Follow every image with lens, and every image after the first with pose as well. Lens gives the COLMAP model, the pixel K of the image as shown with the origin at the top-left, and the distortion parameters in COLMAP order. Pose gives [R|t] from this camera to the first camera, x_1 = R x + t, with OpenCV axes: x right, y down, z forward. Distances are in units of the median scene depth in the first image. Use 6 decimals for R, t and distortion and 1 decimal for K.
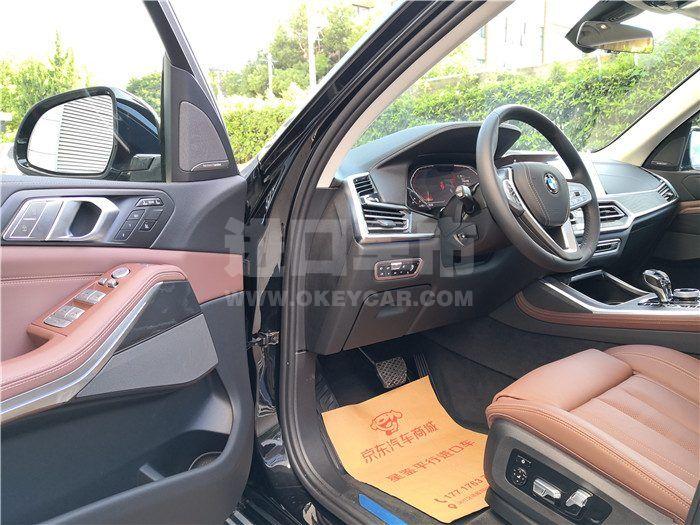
lens RADIAL K [[567.1, 0, 350.0], [0, 567.1, 262.5], [0, 0, 1]] dist [-0.015287, -0.010251]
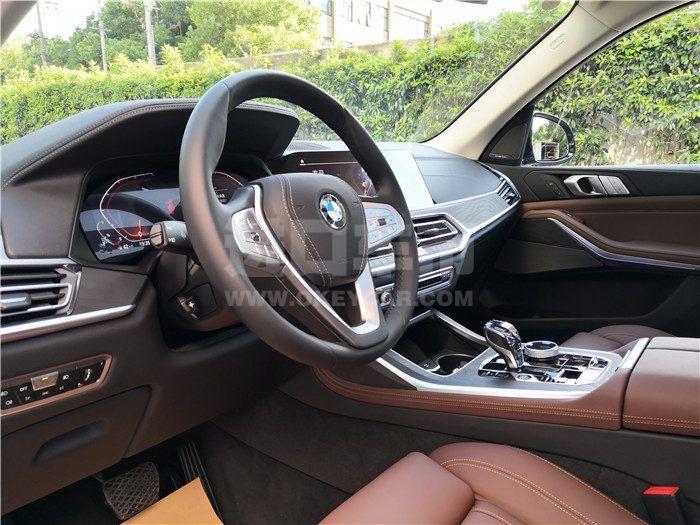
lens RADIAL K [[573.3, 0, 351.2], [0, 573.3, 275.9], [0, 0, 1]] dist [0.003042, -0.035053]
pose [[0.967252, -0.053720, 0.248067, 0.162072], [0.040348, 0.997461, 0.058681, -0.076943], [-0.250590, -0.046750, 0.966964, 0.308816]]
